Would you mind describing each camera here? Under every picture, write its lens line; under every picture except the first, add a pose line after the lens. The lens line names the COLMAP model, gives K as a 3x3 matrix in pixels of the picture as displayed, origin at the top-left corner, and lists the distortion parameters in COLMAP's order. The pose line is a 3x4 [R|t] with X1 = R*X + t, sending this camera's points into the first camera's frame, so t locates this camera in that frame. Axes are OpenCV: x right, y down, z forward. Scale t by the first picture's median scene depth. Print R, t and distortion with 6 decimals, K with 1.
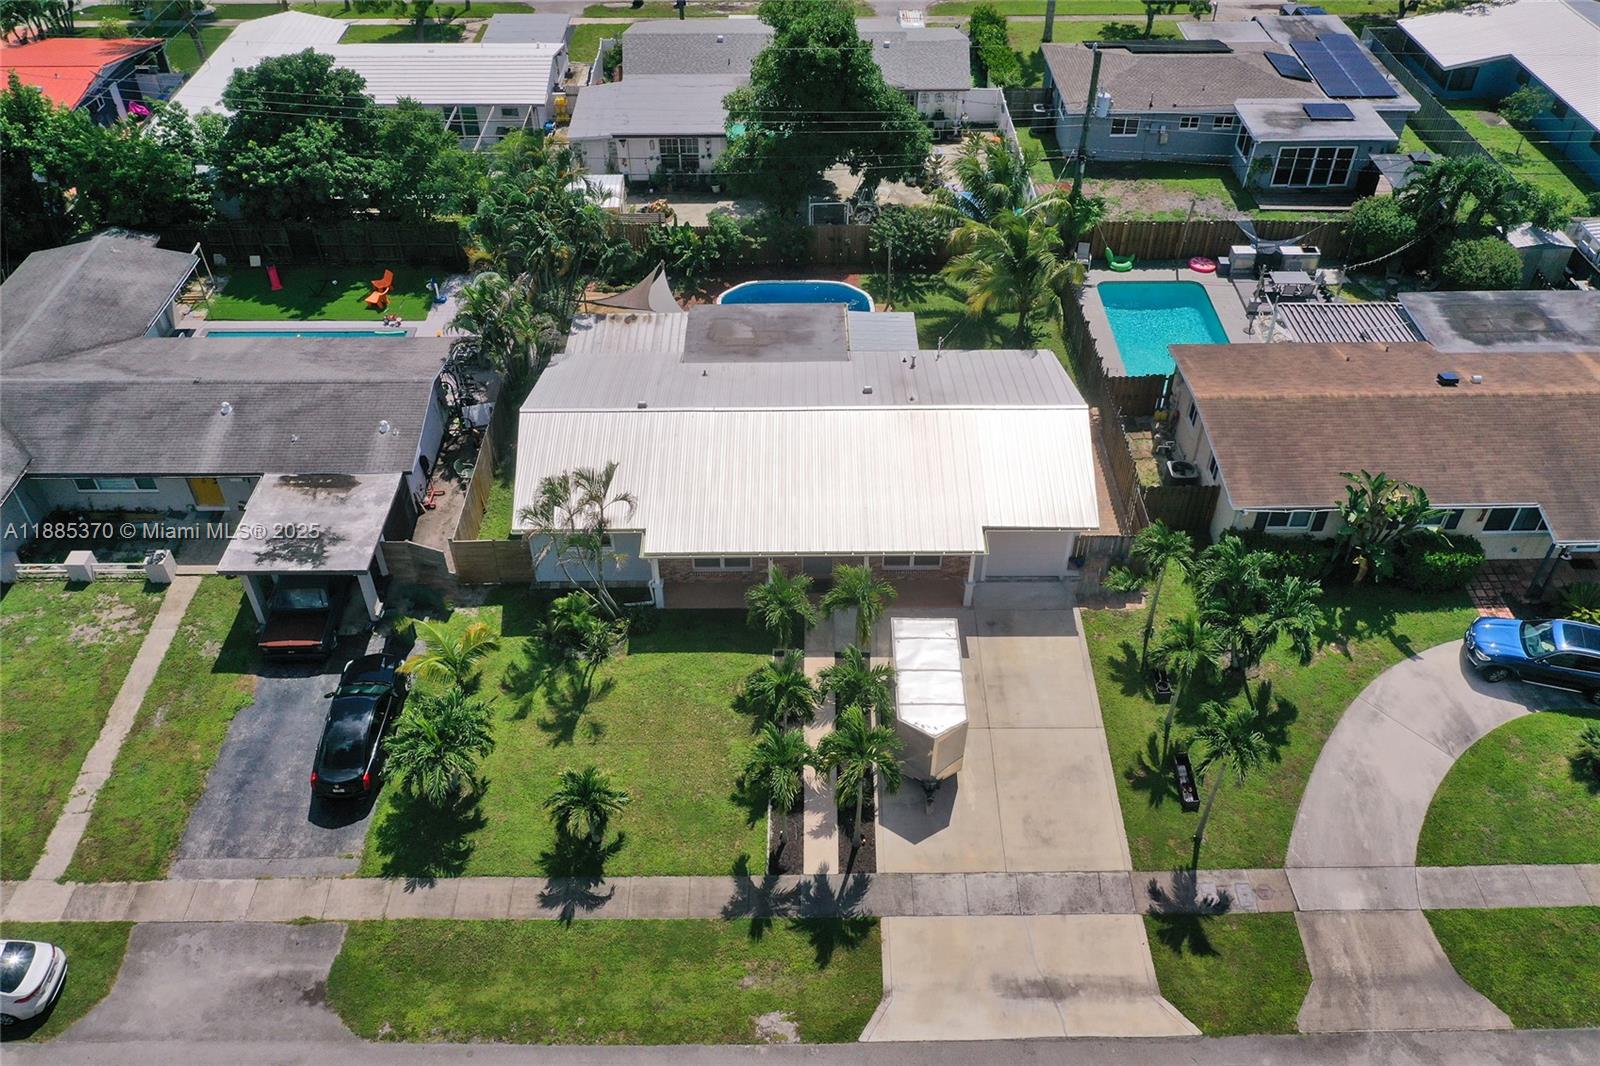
lens RADIAL K [[1262.6, 0, 796.3], [0, 1262.6, 534.2], [0, 0, 1]] dist [-0.001575, -0.001012]
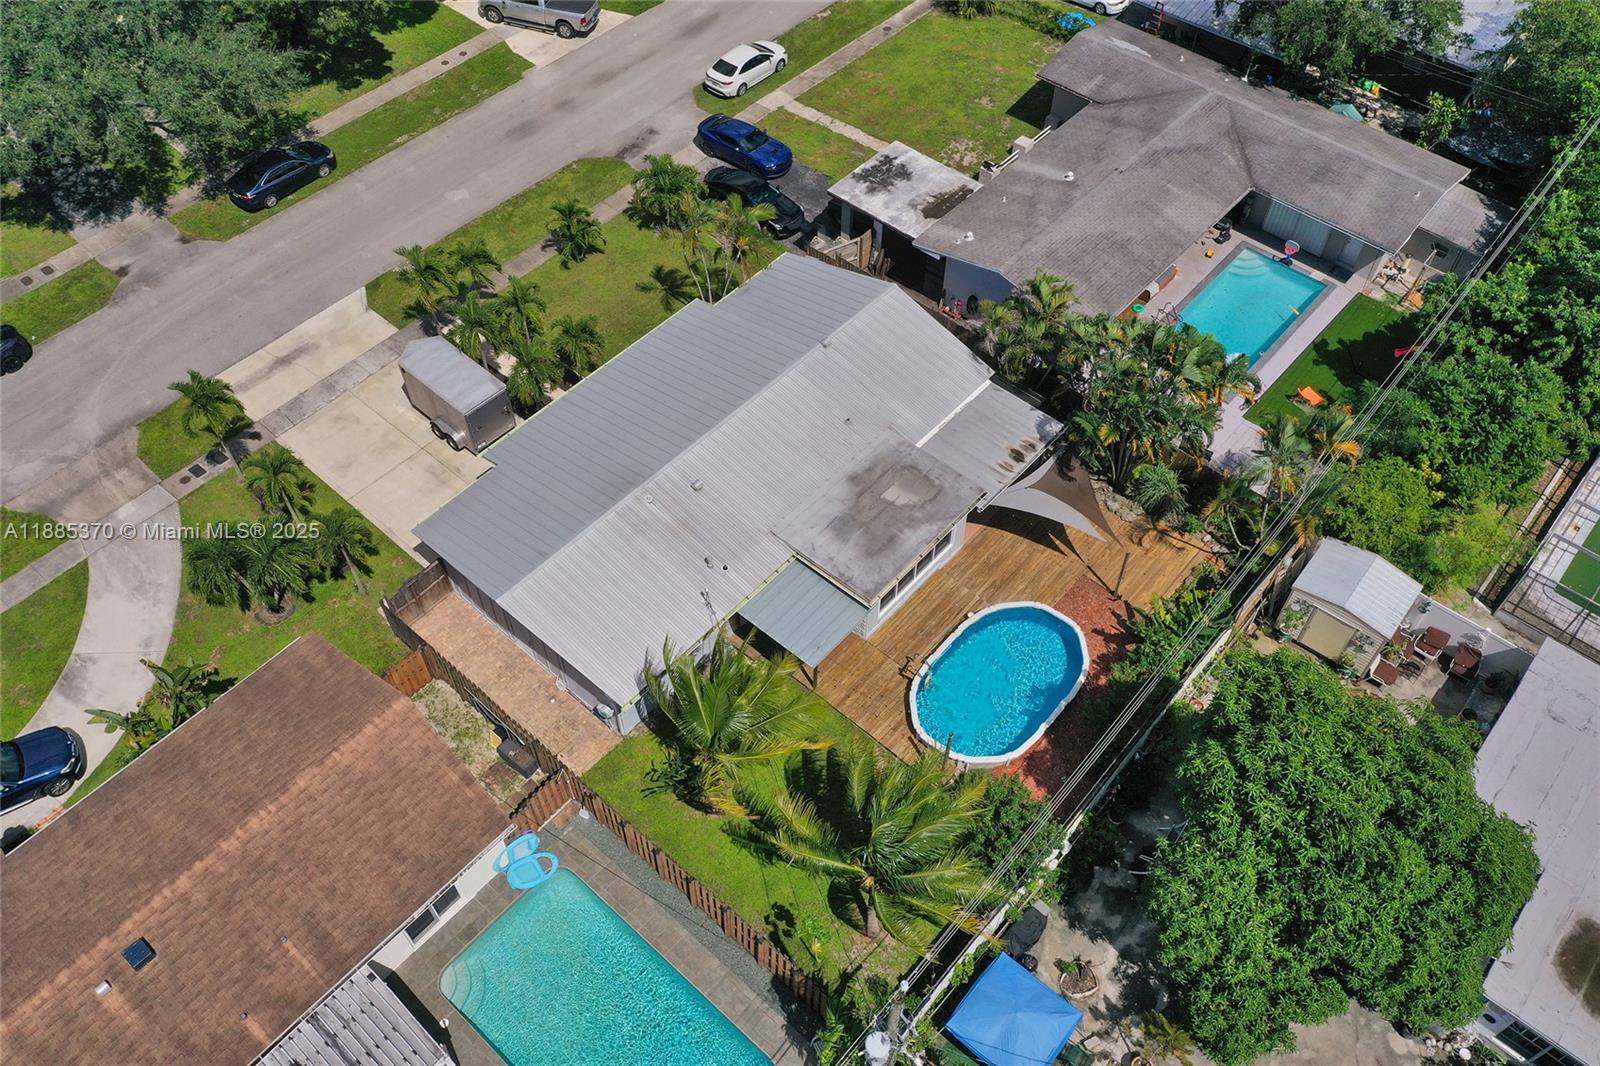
lens RADIAL K [[1252.1, 0, 800.0], [0, 1252.1, 533.0], [0, 0, 1]] dist [0.000959, 0.005929]
pose [[-0.664940, 0.590119, -0.457837, 0.506774], [-0.494273, 0.111890, 0.862076, -1.063650], [0.559955, 0.799525, 0.217280, 0.972551]]
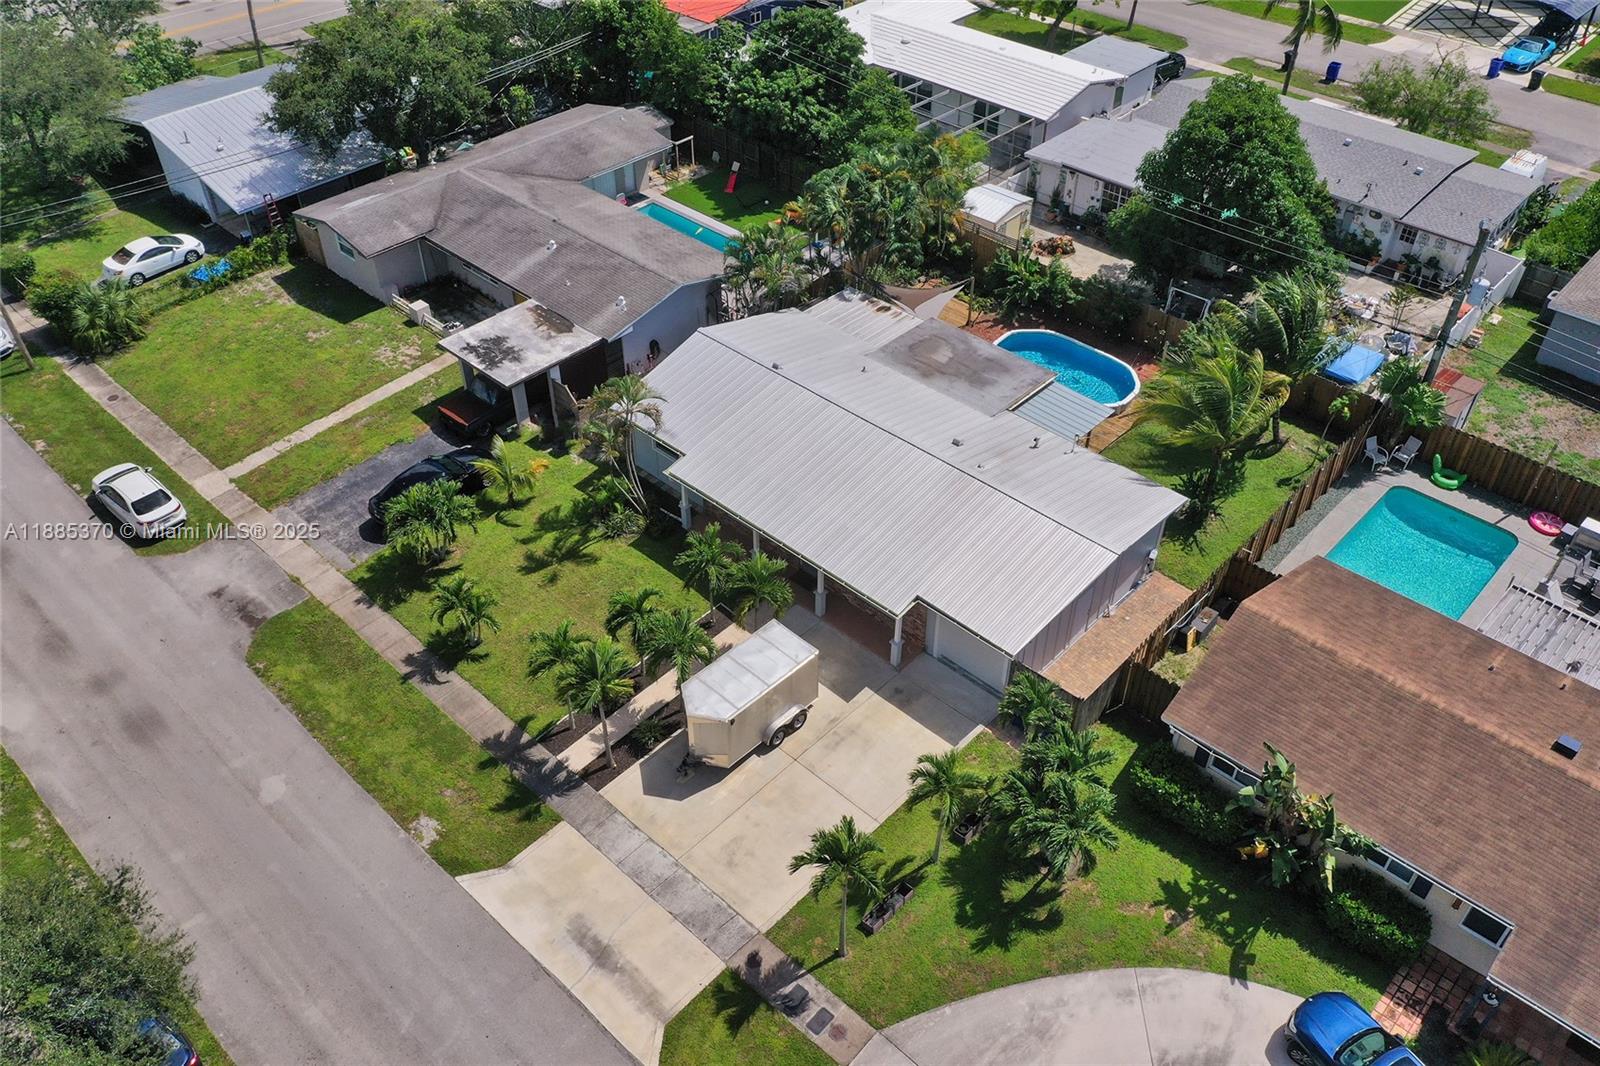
lens RADIAL K [[1262.6, 0, 796.3], [0, 1262.6, 534.2], [0, 0, 1]] dist [-0.001575, -0.001012]
pose [[0.723002, 0.453205, -0.521414, 0.582655], [-0.458257, 0.879416, 0.128948, -0.134626], [0.516980, 0.145712, 0.843504, 0.107677]]
